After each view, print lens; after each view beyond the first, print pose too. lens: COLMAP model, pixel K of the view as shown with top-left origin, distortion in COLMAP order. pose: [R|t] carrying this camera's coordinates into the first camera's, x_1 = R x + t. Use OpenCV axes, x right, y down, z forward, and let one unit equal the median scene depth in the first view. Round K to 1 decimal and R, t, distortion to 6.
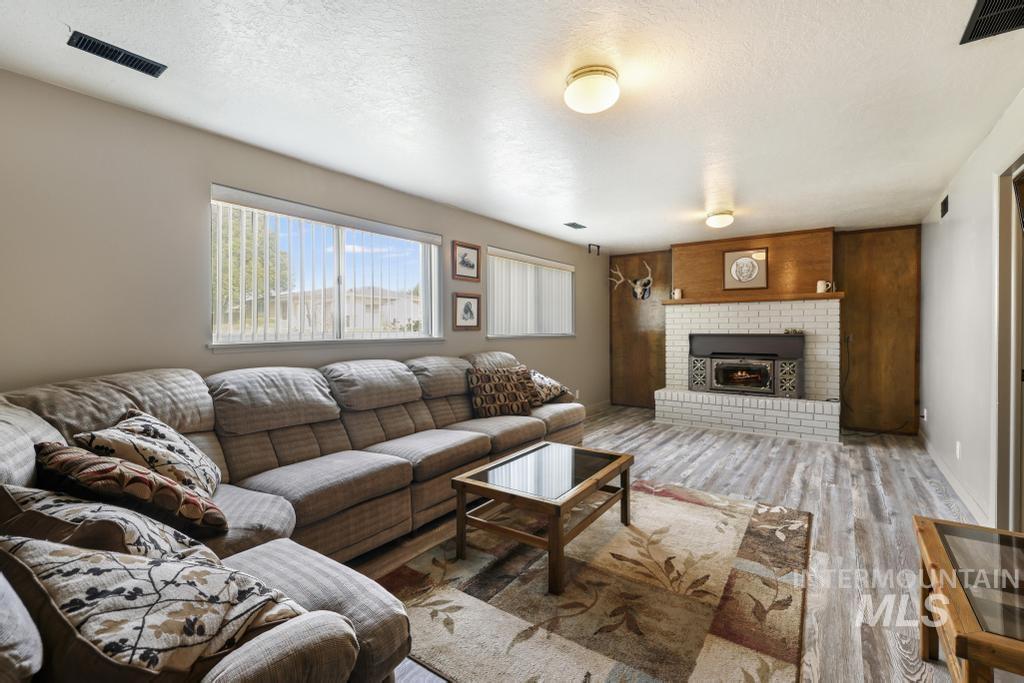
lens RADIAL K [[439.5, 0, 513.5], [0, 439.5, 334.8], [0, 0, 1]] dist [0.001173, -0.001440]
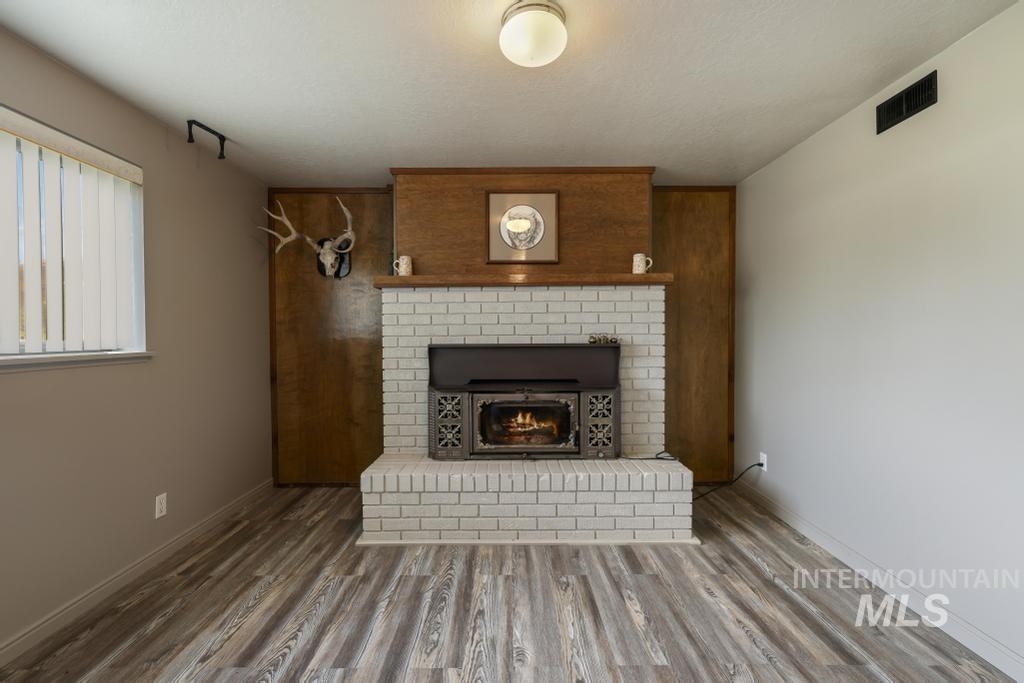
lens RADIAL K [[439.5, 0, 508.2], [0, 439.5, 336.4], [0, 0, 1]] dist [0.001173, -0.001440]
pose [[0.808517, -0.007122, 0.588429, 0.184496], [0.010512, 0.999942, -0.002341, -0.010509], [-0.588378, 0.008078, 0.808545, 0.562114]]
